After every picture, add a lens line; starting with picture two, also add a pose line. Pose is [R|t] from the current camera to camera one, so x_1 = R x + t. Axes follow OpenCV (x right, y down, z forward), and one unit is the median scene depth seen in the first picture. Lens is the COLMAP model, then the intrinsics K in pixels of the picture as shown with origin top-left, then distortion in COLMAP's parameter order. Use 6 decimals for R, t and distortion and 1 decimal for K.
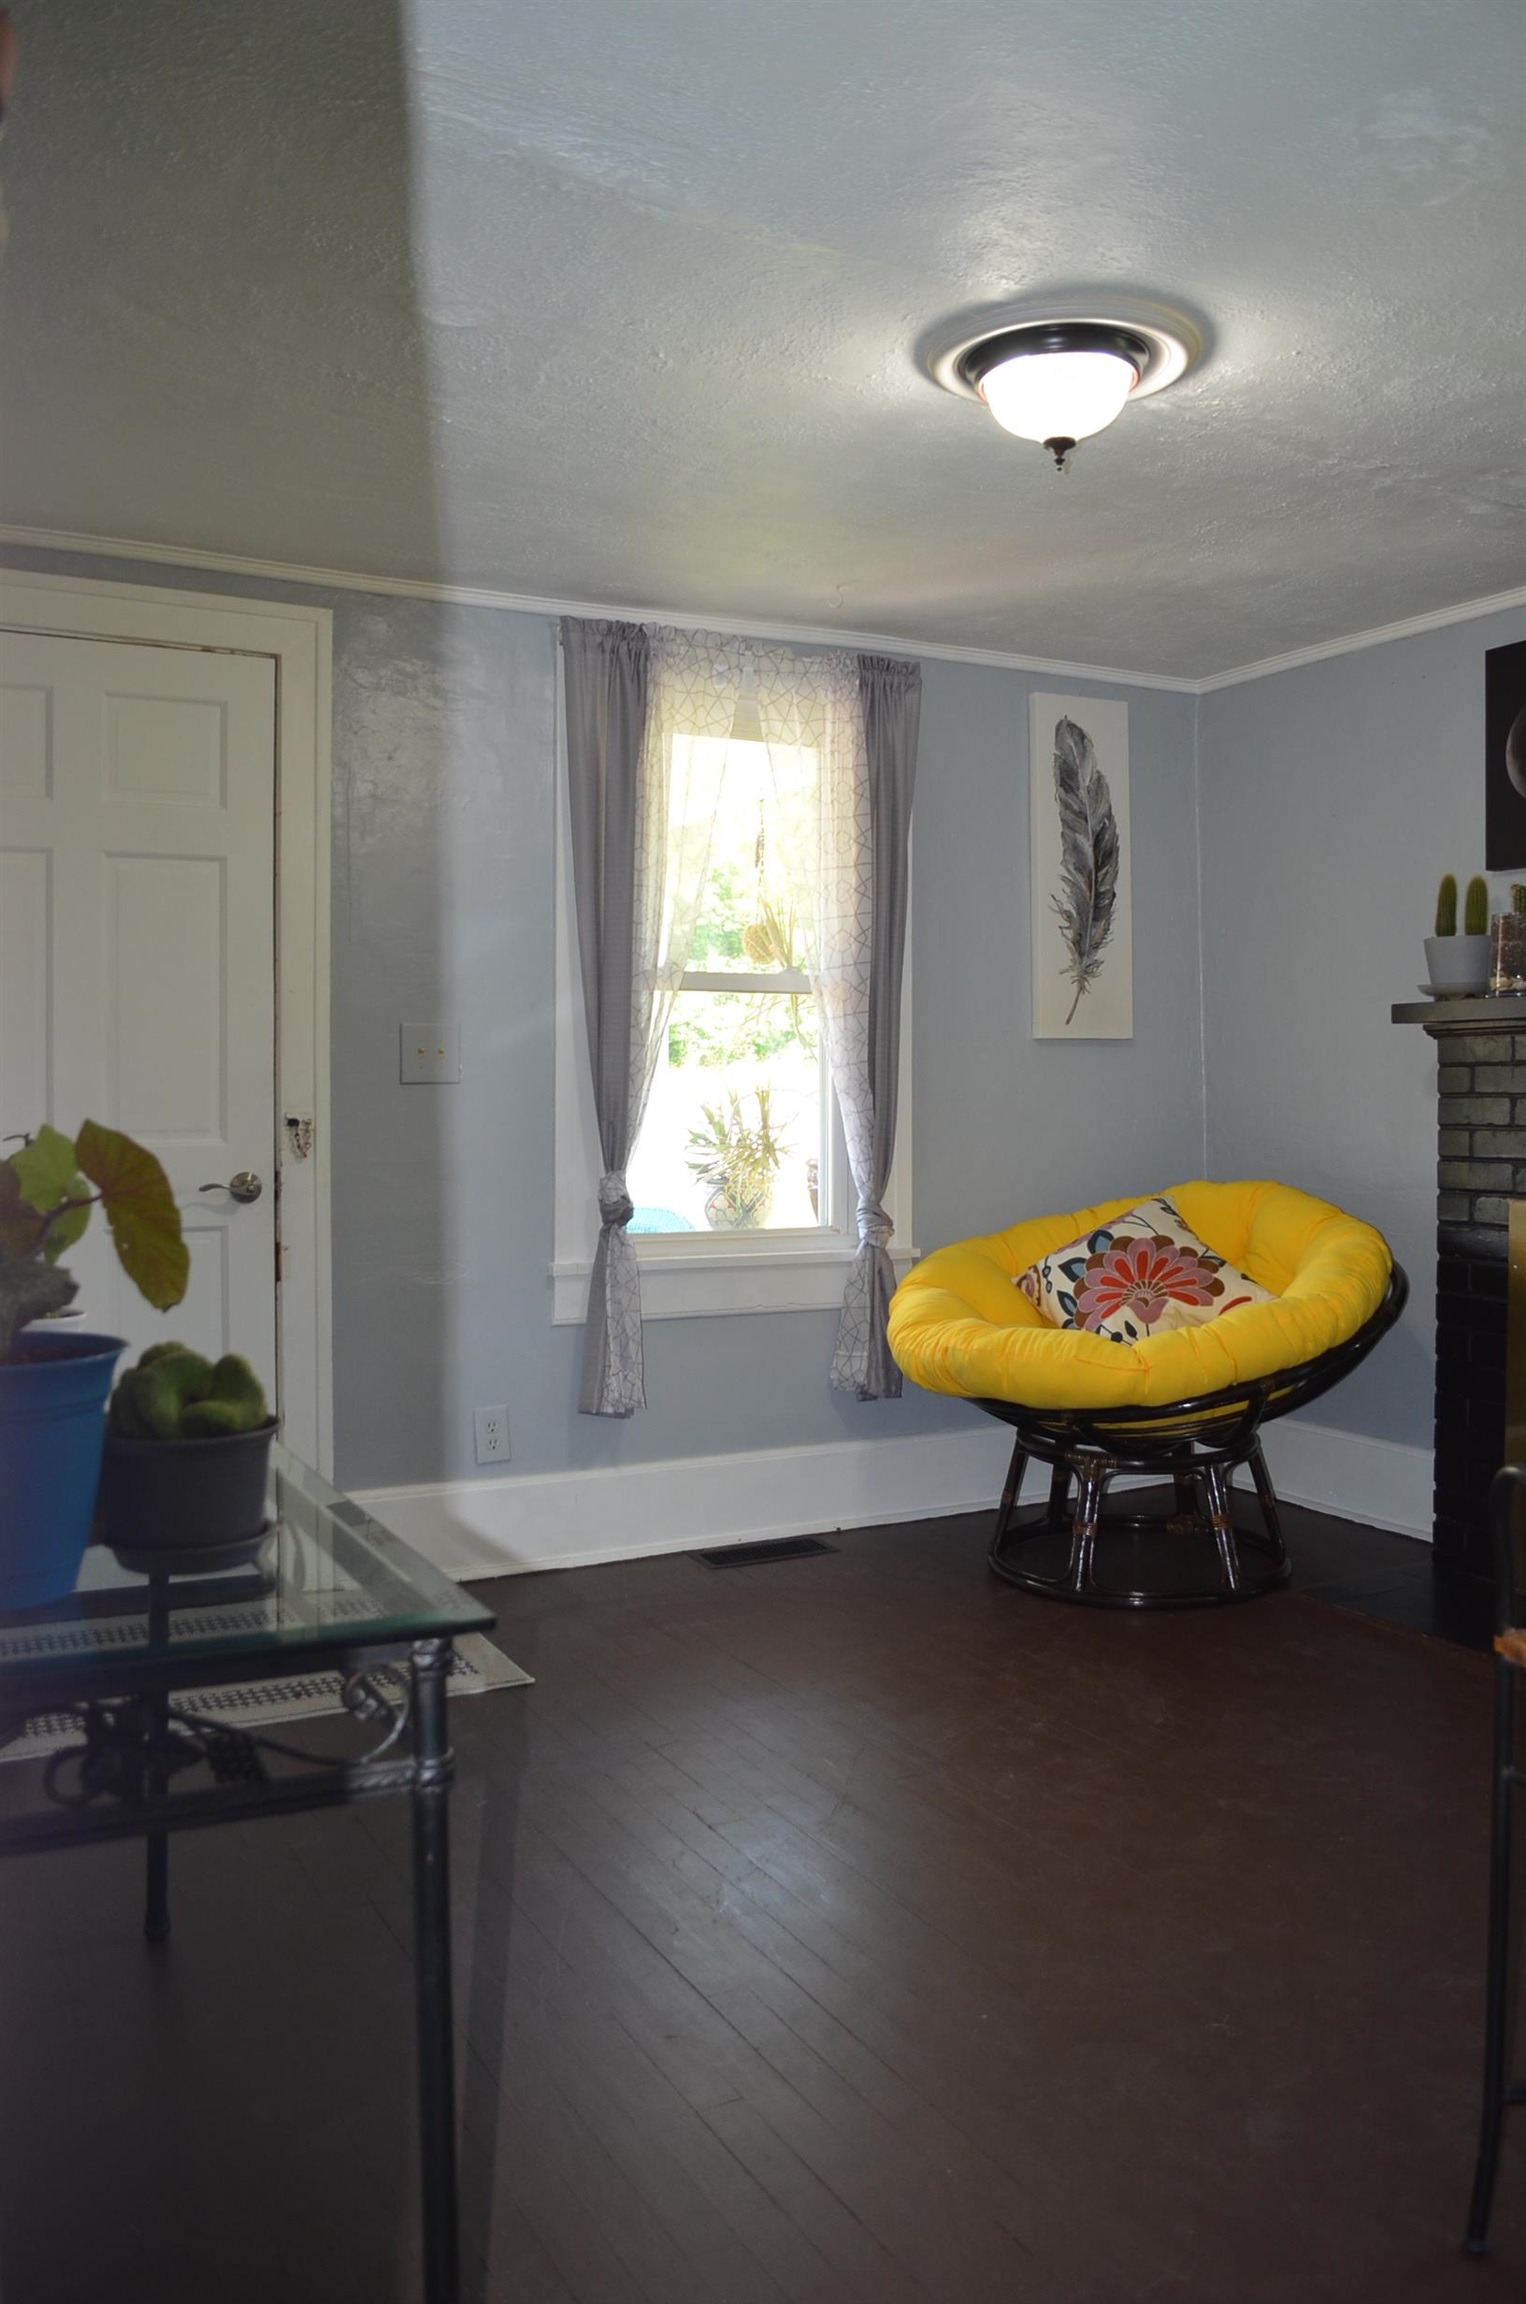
lens RADIAL K [[1784.4, 0, 800.1], [0, 1784.4, 1134.0], [0, 0, 1]] dist [-0.075233, 0.000025]
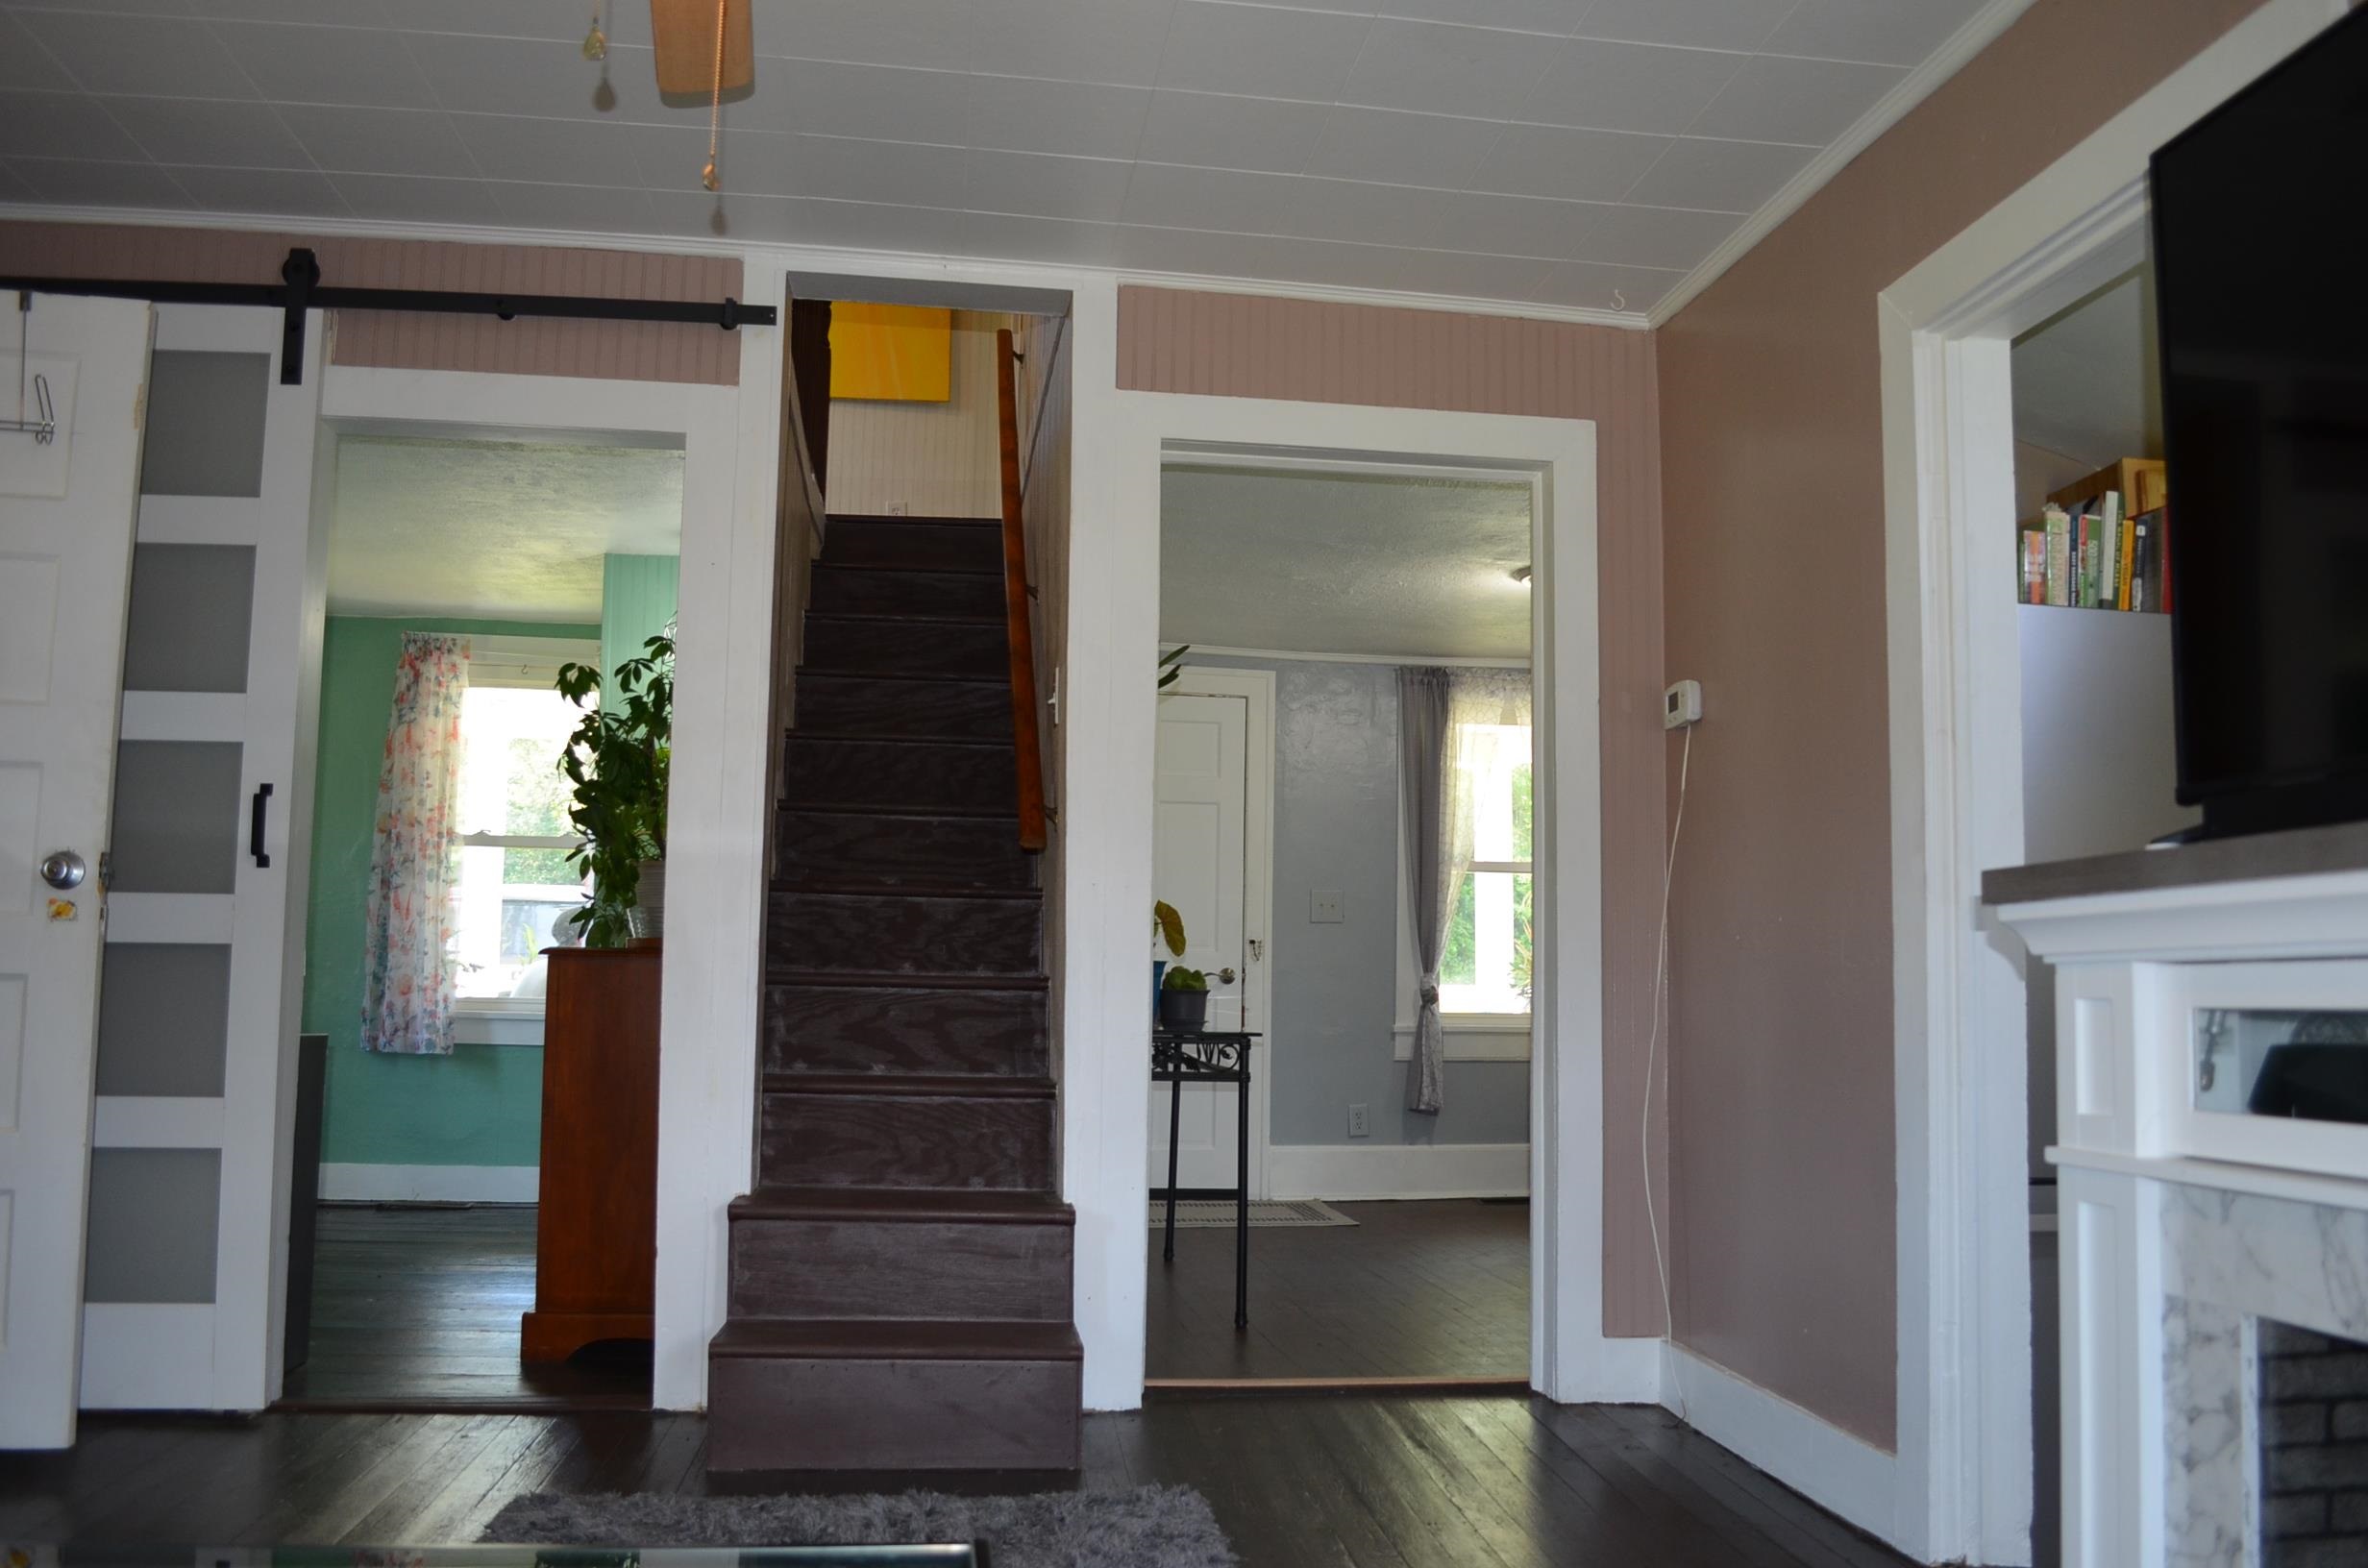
lens RADIAL K [[1873.6, 0, 1200.9], [0, 1873.6, 823.3], [0, 0, 1]] dist [-0.083380, 0.006115]
pose [[0.940489, -0.019747, -0.339251, 0.330923], [-0.020693, 0.993130, -0.115174, 0.096007], [0.339195, 0.115340, 0.933619, -0.866941]]
